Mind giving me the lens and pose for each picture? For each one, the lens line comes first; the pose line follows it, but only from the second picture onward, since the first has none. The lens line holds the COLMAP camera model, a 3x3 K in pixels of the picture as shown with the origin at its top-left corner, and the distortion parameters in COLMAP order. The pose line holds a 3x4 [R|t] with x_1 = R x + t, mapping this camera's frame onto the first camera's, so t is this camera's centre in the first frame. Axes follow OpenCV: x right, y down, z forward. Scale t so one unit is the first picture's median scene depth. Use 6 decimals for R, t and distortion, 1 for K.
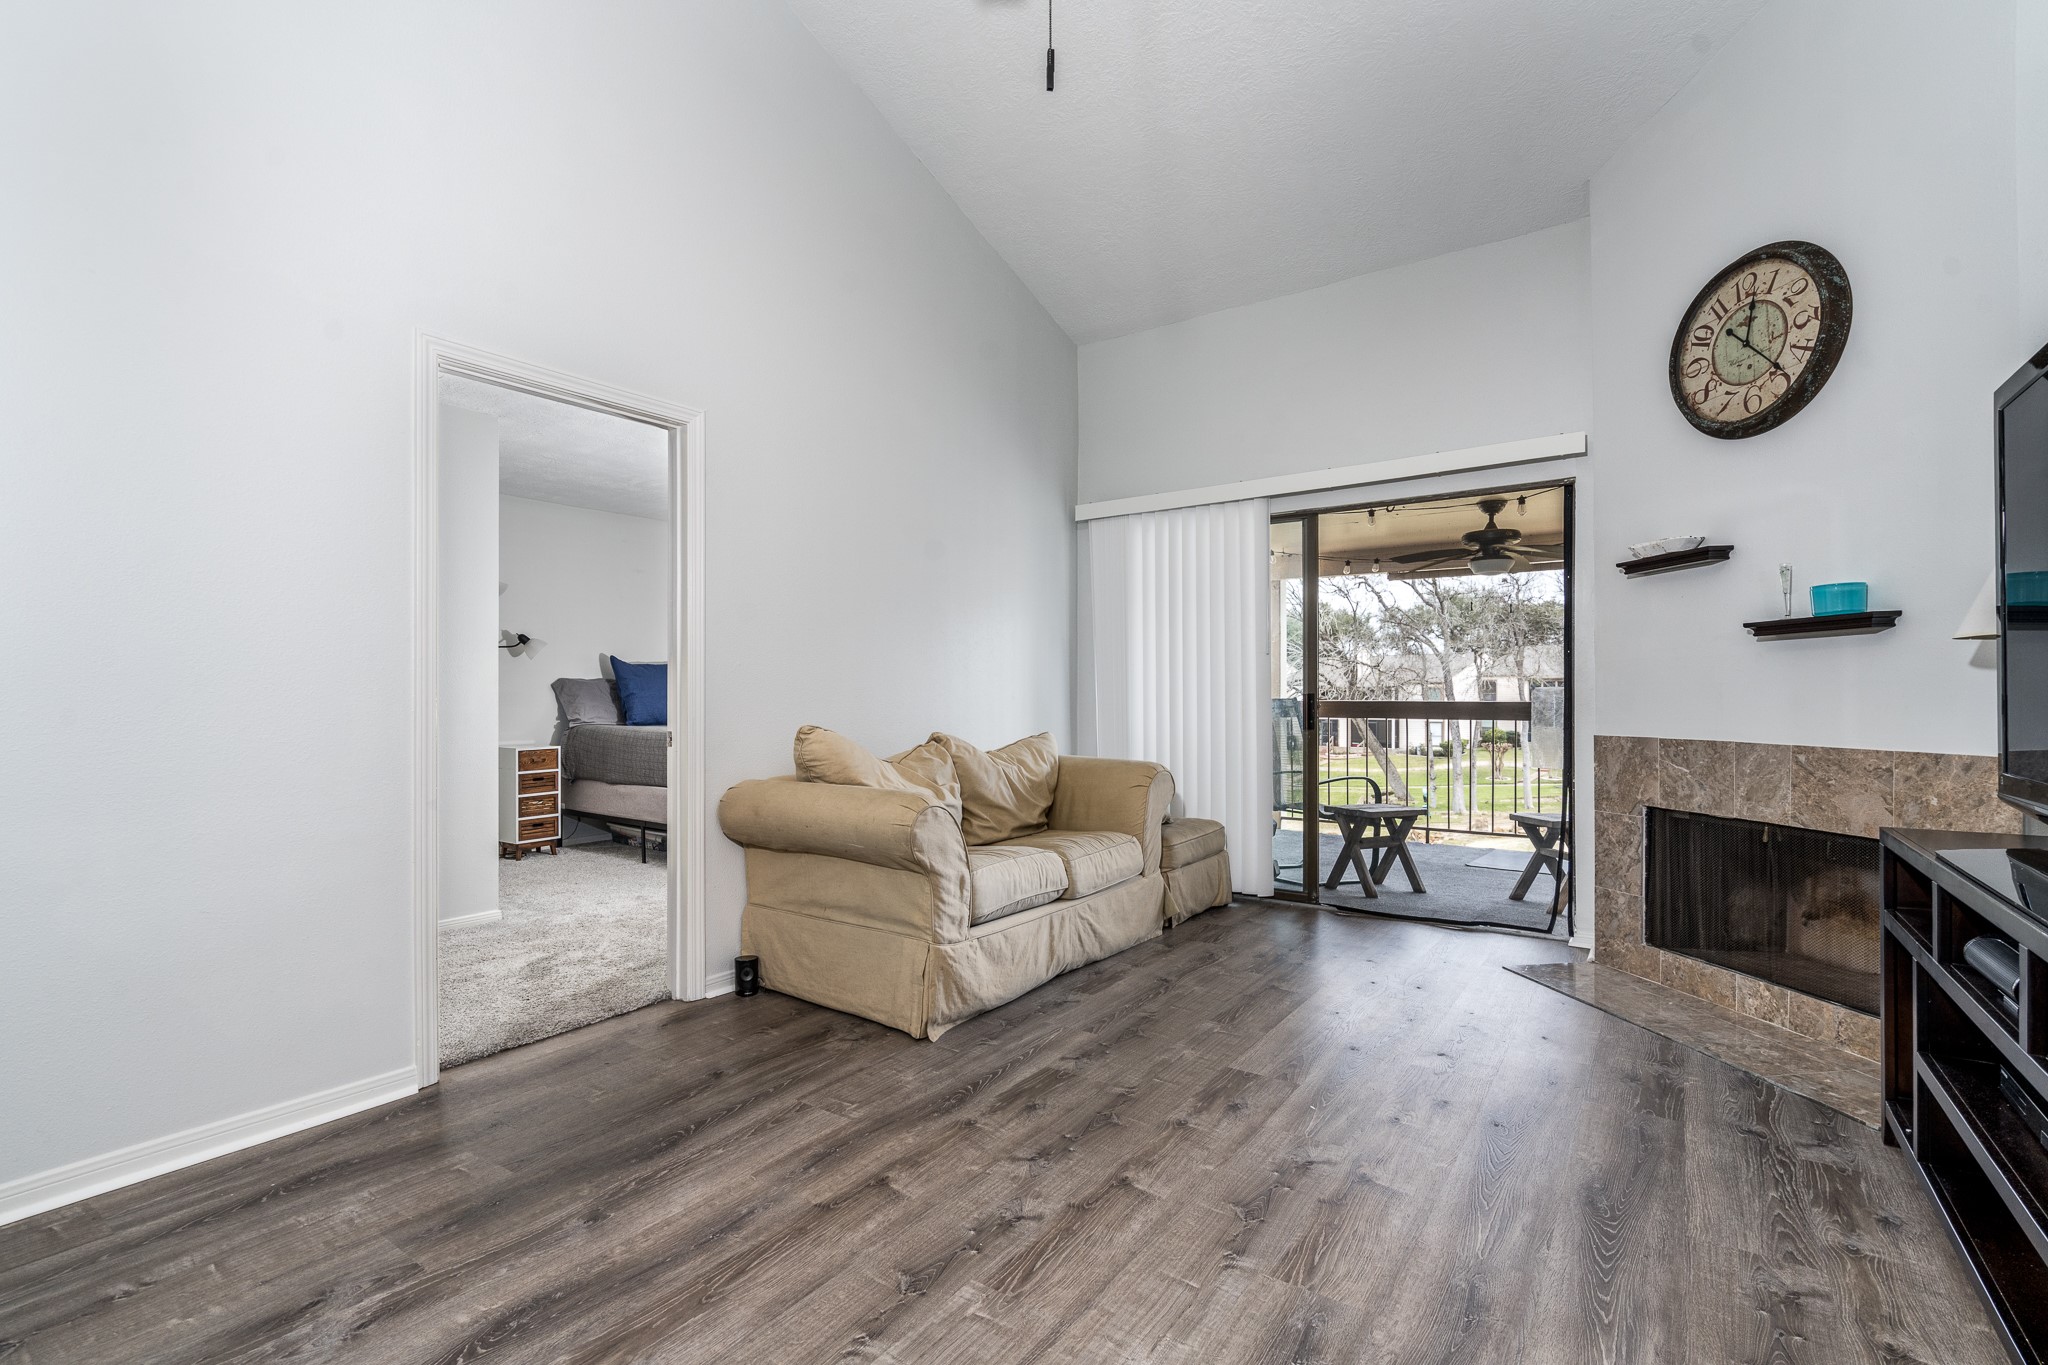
lens RADIAL K [[920.3, 0, 1029.6], [0, 920.3, 688.1], [0, 0, 1]] dist [-0.004096, 0.000549]
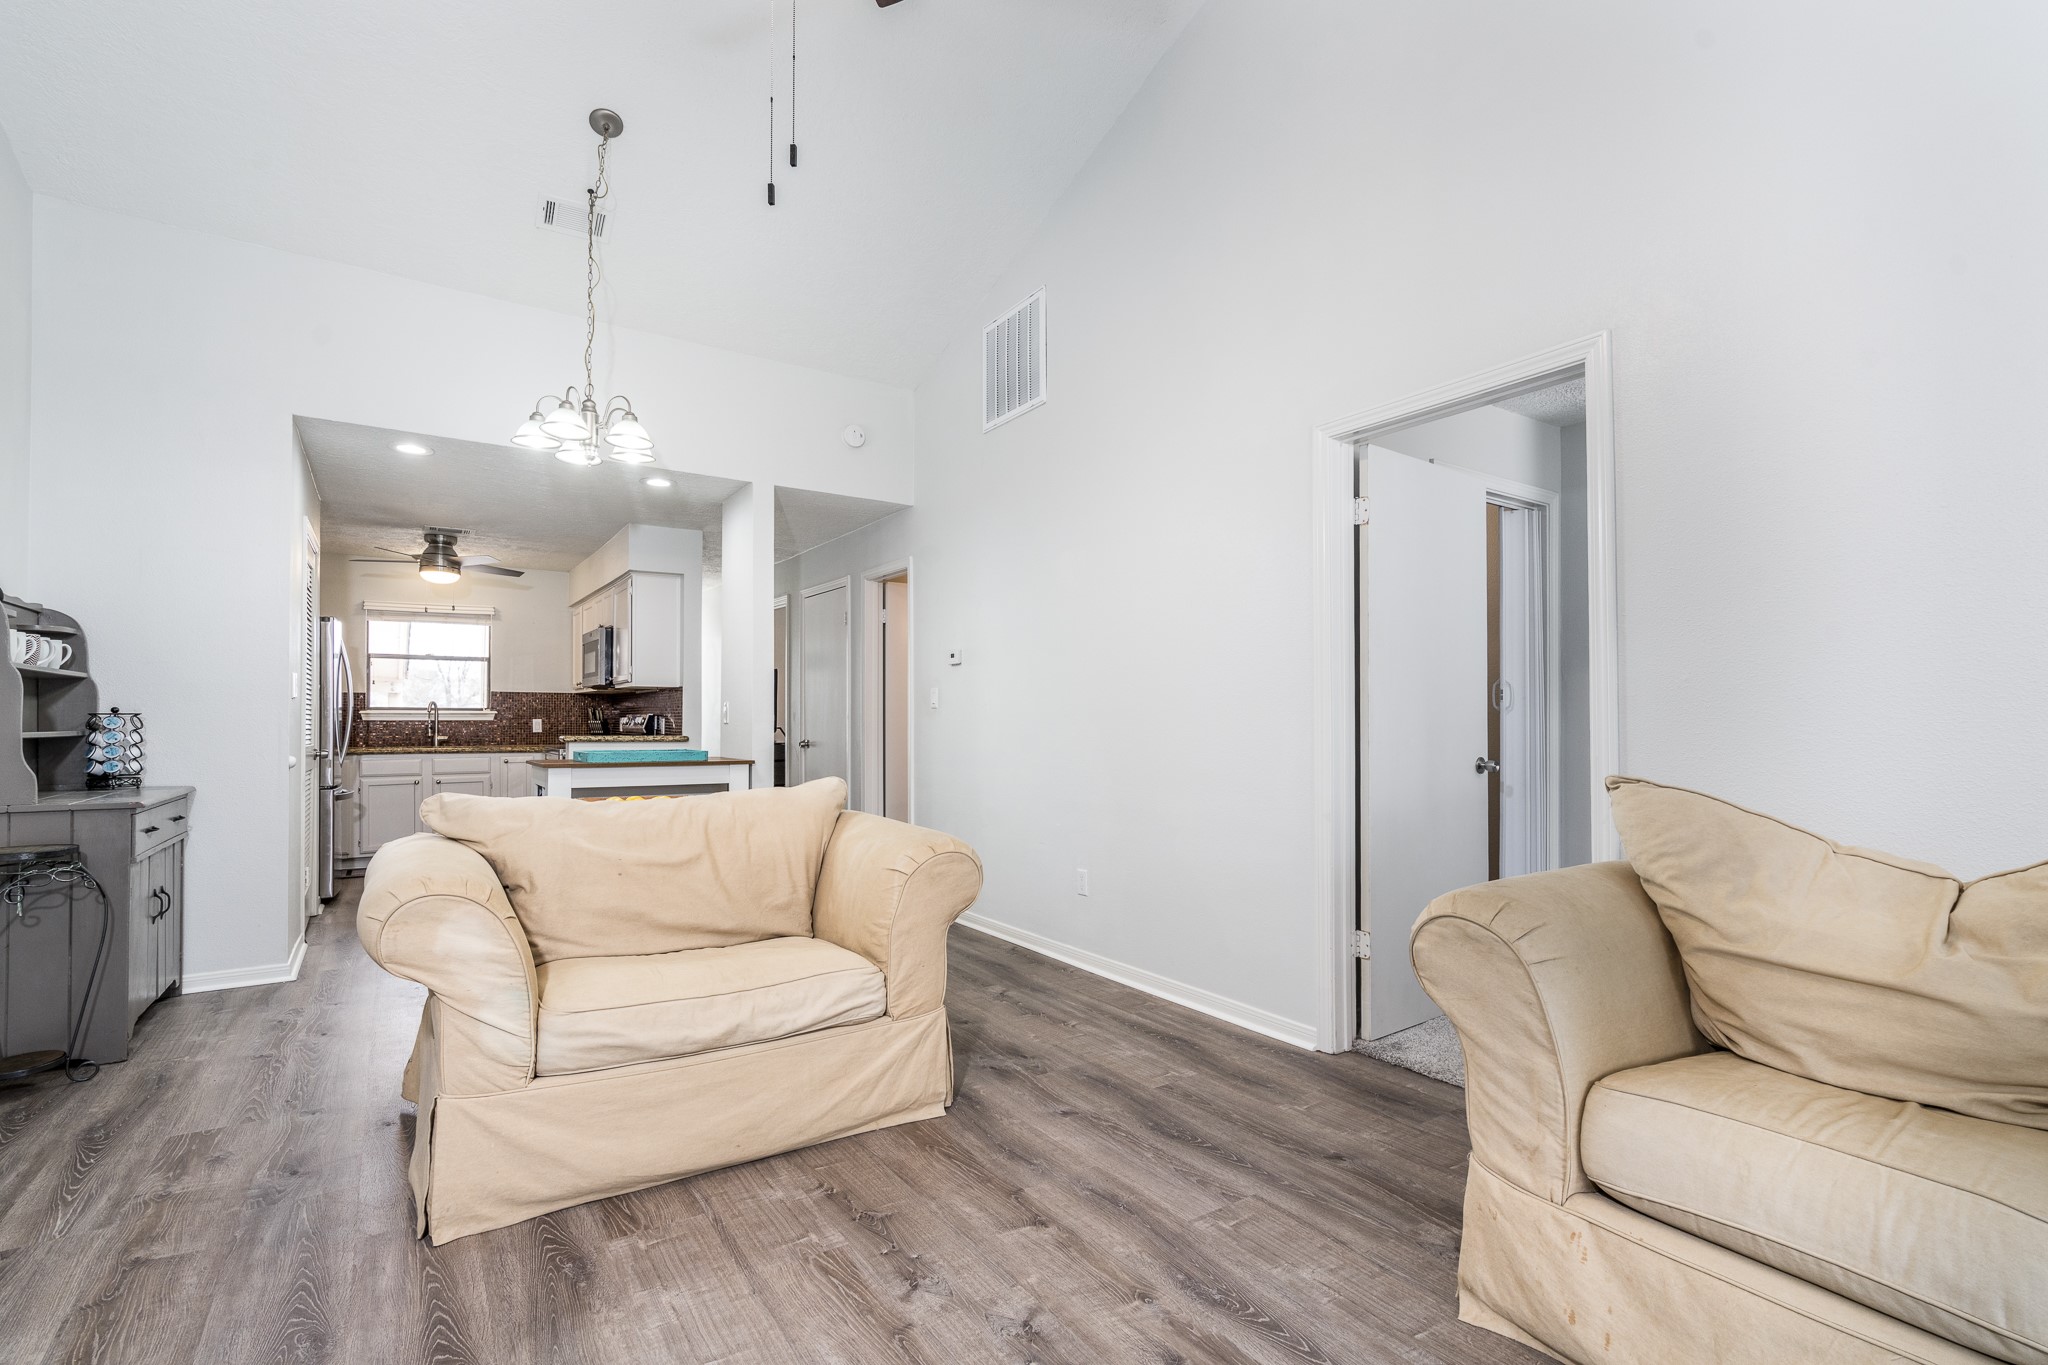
lens RADIAL K [[920.3, 0, 1011.7], [0, 920.3, 699.1], [0, 0, 1]] dist [-0.004096, 0.000549]
pose [[-0.358463, -0.022173, -0.933280, 0.775894], [0.006746, 0.999630, -0.026340, 0.002876], [0.933519, -0.015738, -0.358181, 1.326225]]
